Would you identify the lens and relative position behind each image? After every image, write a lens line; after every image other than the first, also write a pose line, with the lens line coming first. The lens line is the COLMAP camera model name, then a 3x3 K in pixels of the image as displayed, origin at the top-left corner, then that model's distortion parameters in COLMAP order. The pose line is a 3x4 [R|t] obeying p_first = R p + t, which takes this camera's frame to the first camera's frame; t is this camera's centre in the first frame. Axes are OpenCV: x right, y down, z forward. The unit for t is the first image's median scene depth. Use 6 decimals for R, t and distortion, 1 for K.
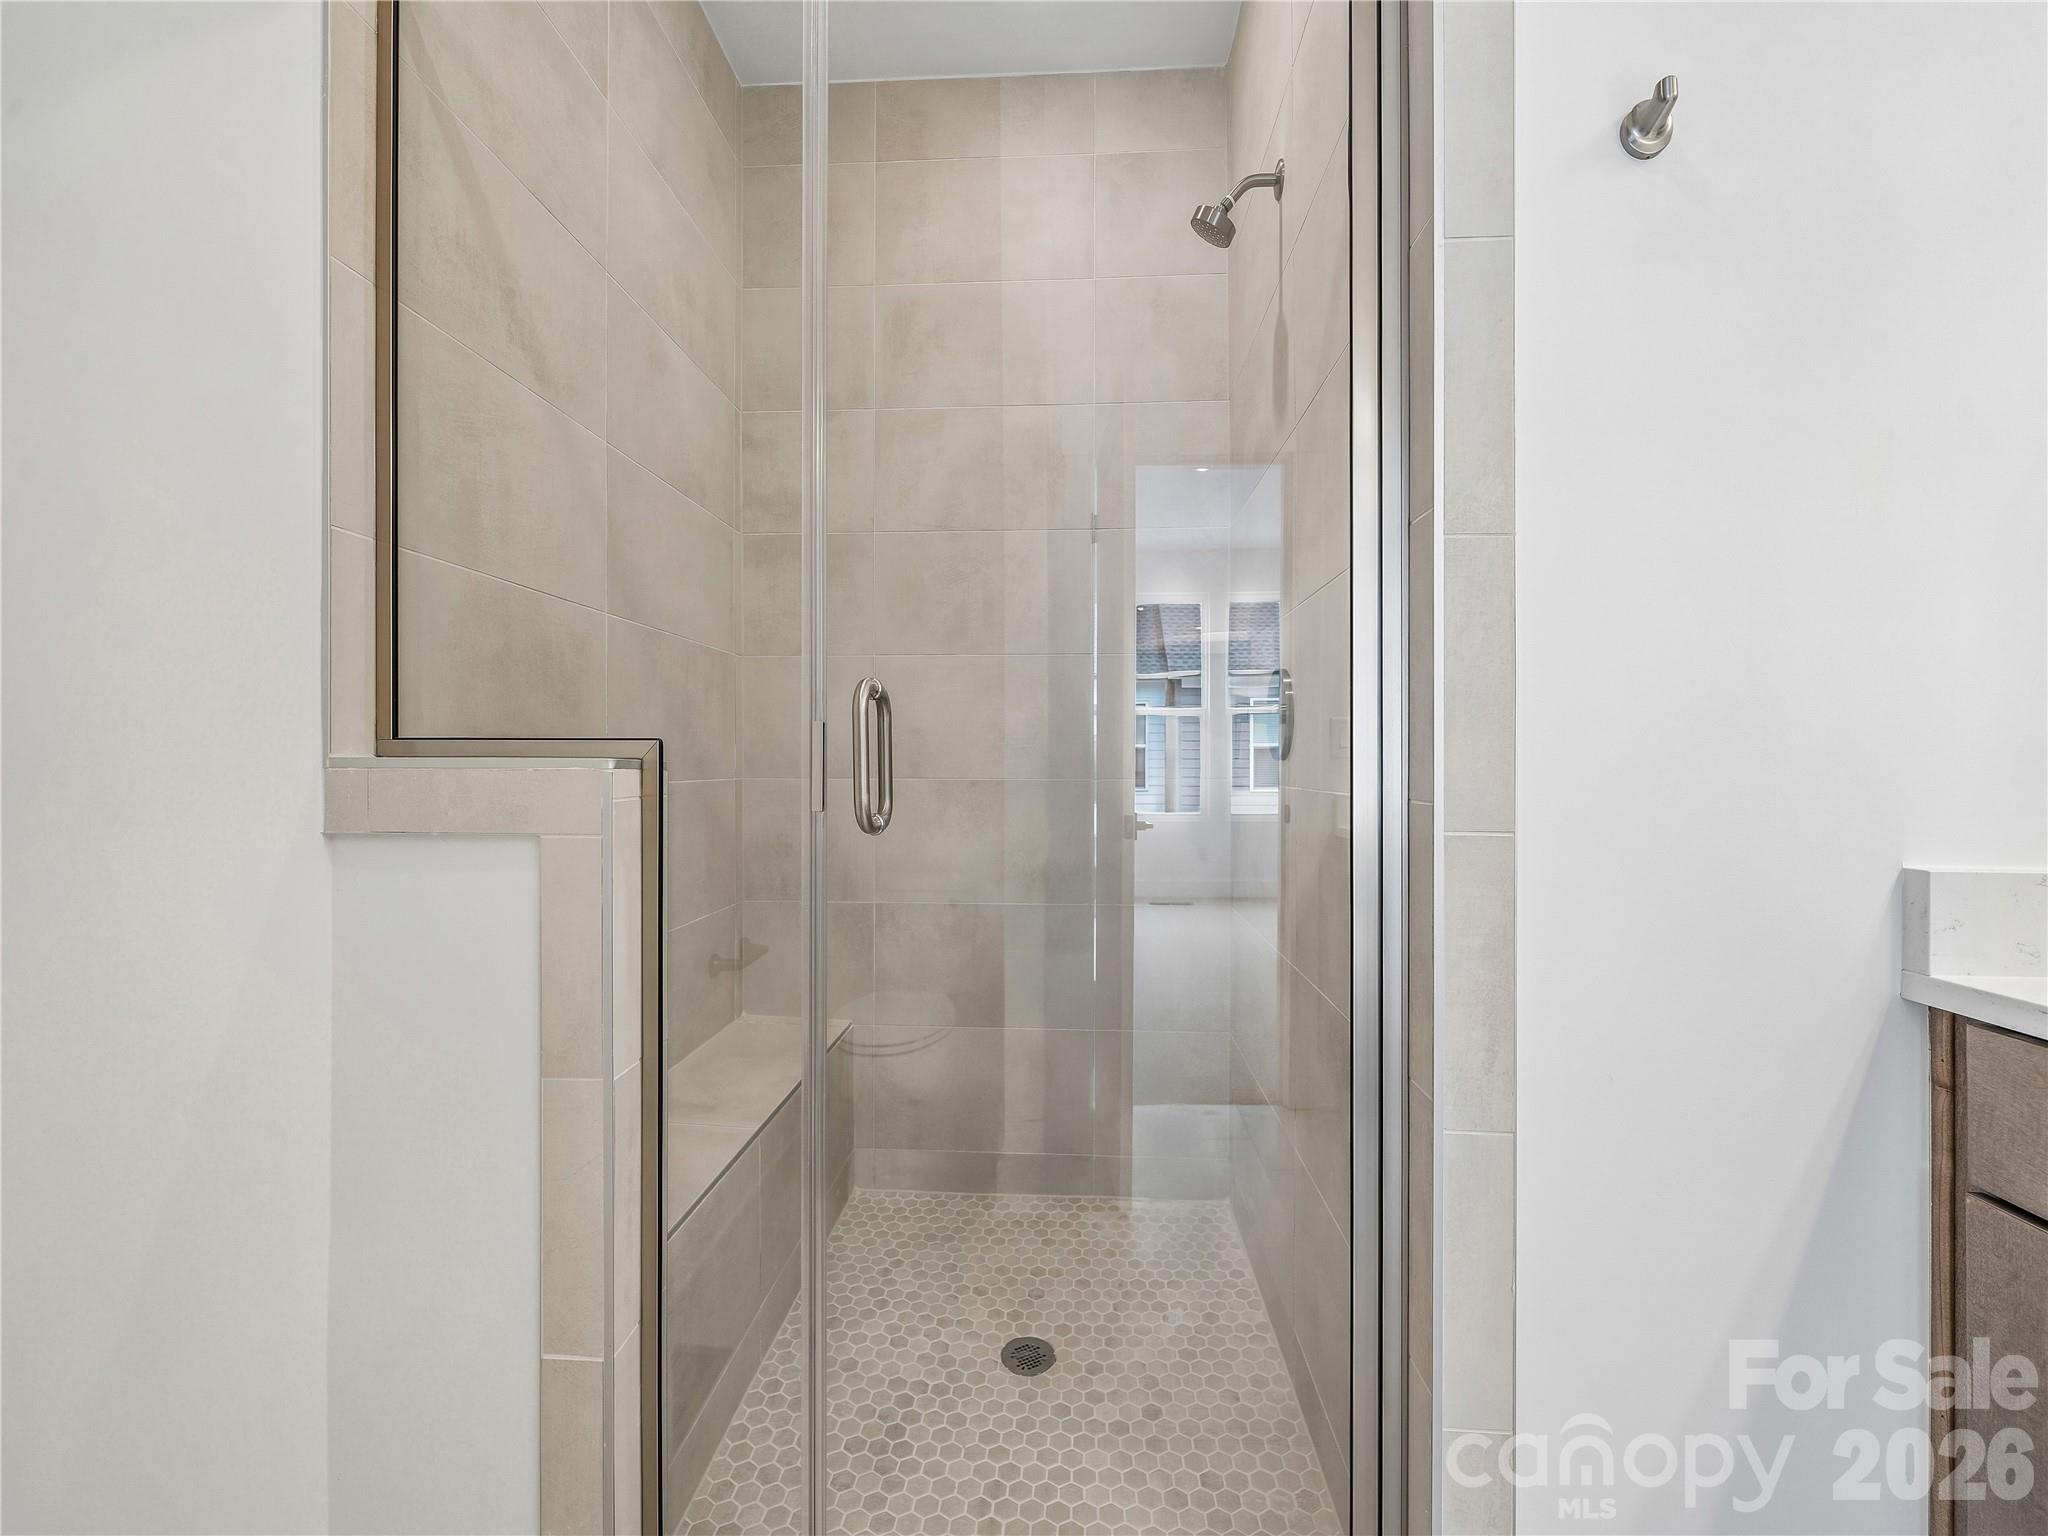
lens RADIAL K [[824.4, 0, 1026.5], [0, 824.4, 770.7], [0, 0, 1]] dist [0.001173, -0.001806]
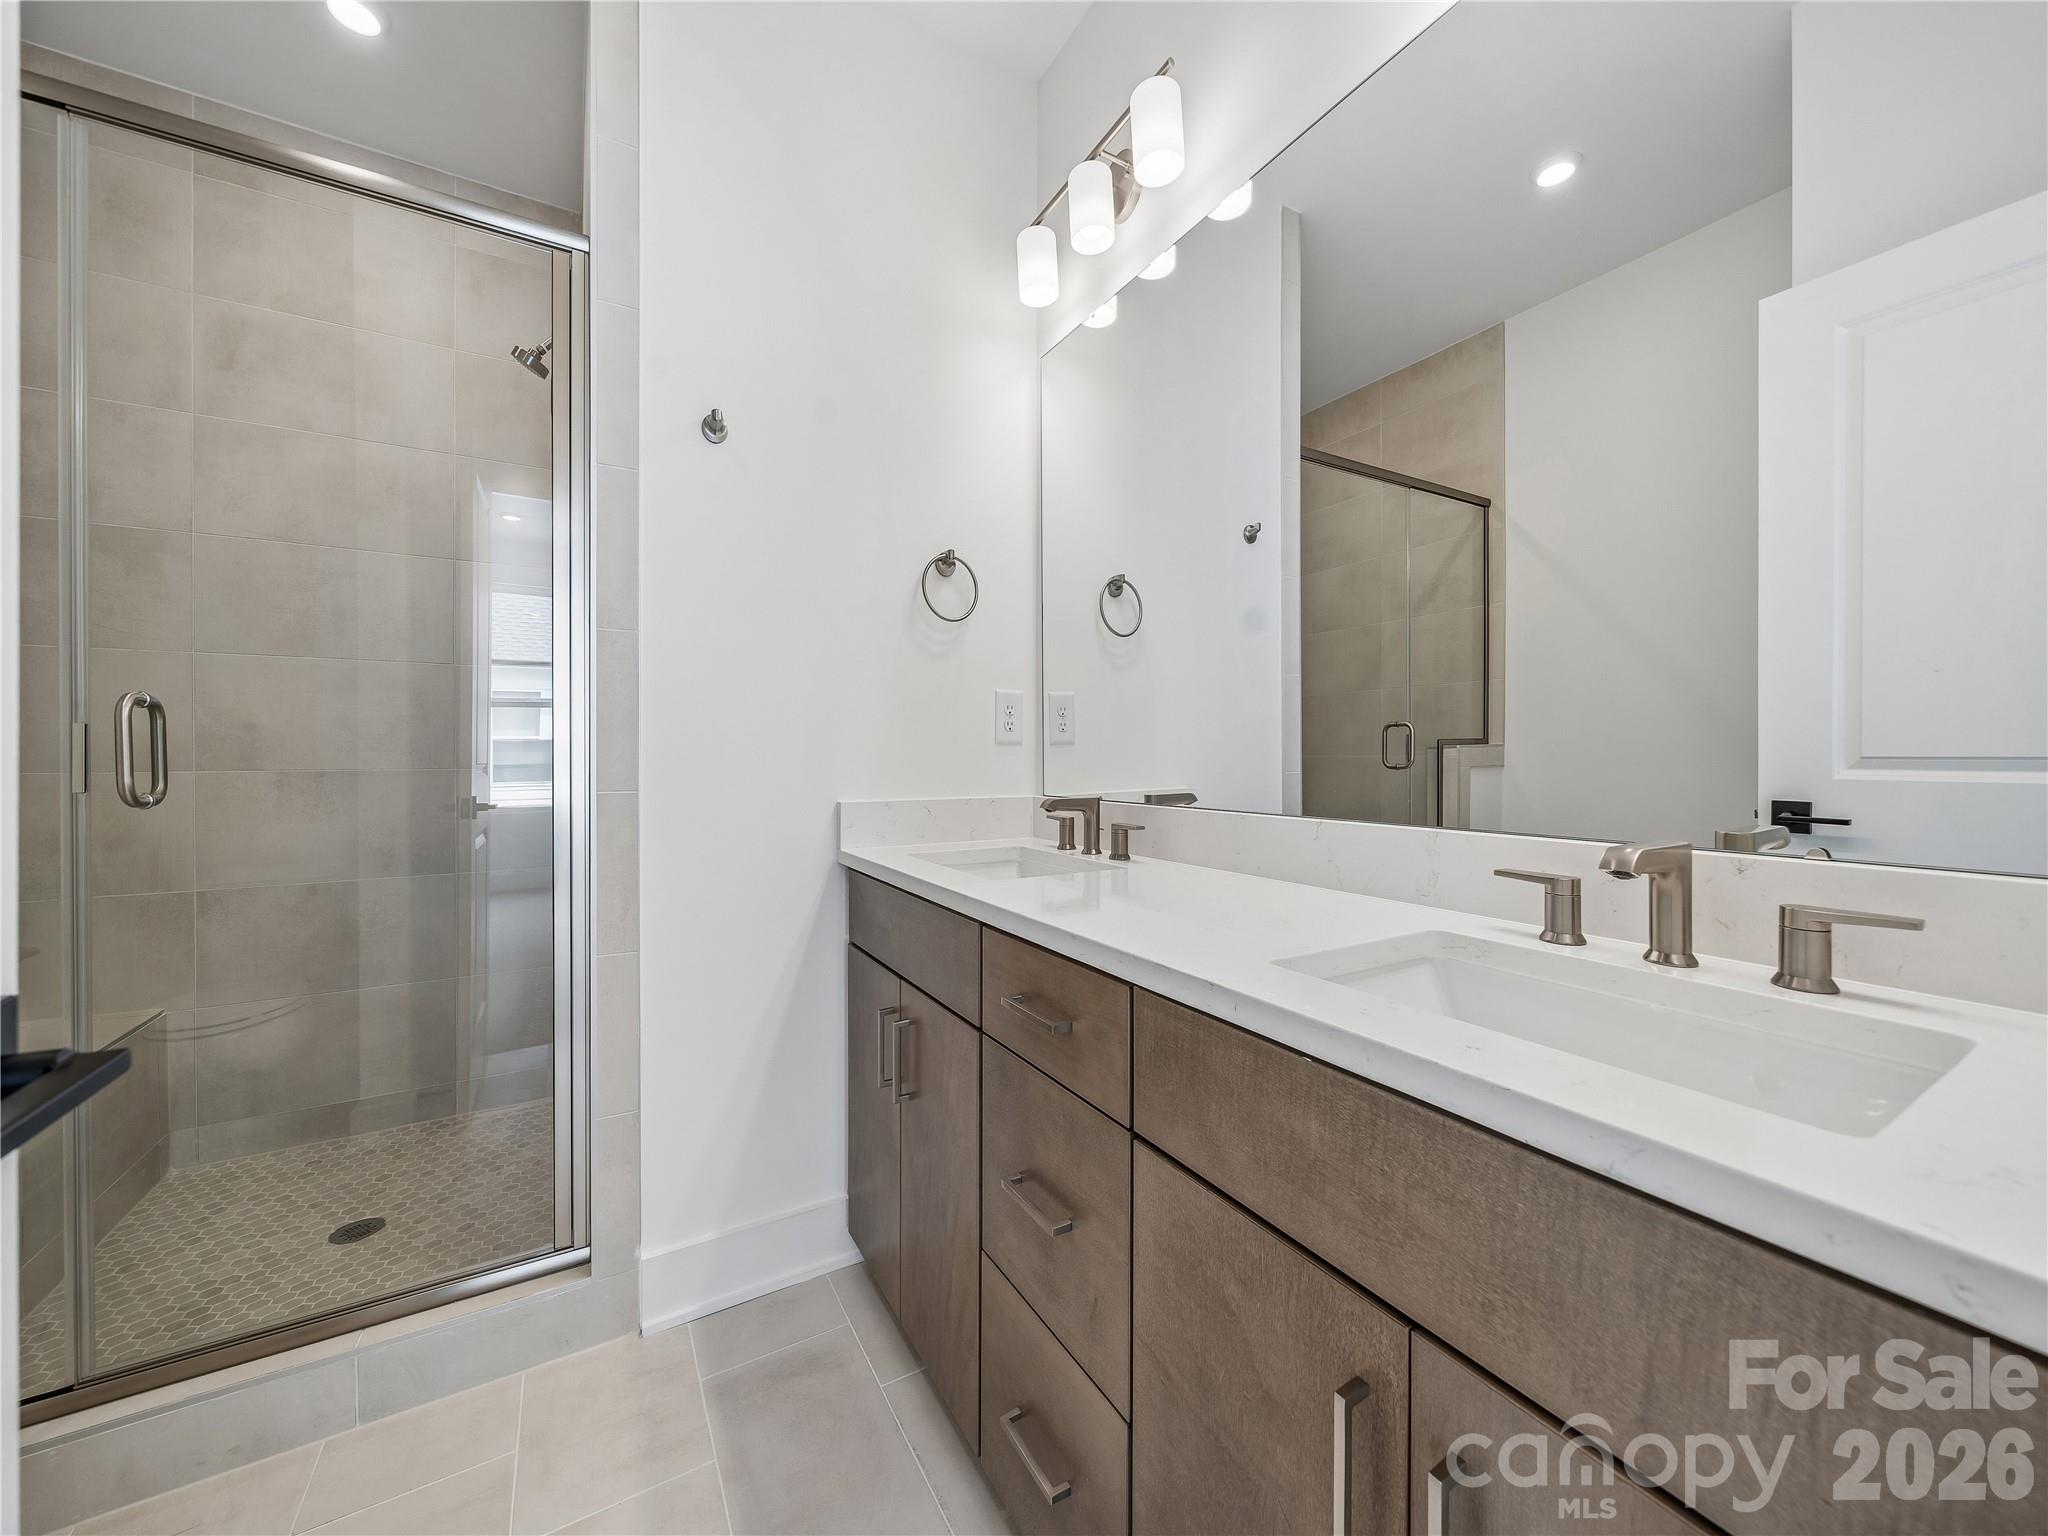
lens RADIAL K [[772.8, 0, 1031.8], [0, 772.8, 763.2], [0, 0, 1]] dist [-0.002856, 0.000456]
pose [[0.827592, -0.007652, 0.561278, 0.189277], [0.008403, 0.999964, 0.001244, 0.008931], [-0.561267, 0.003687, 0.827627, -0.518751]]
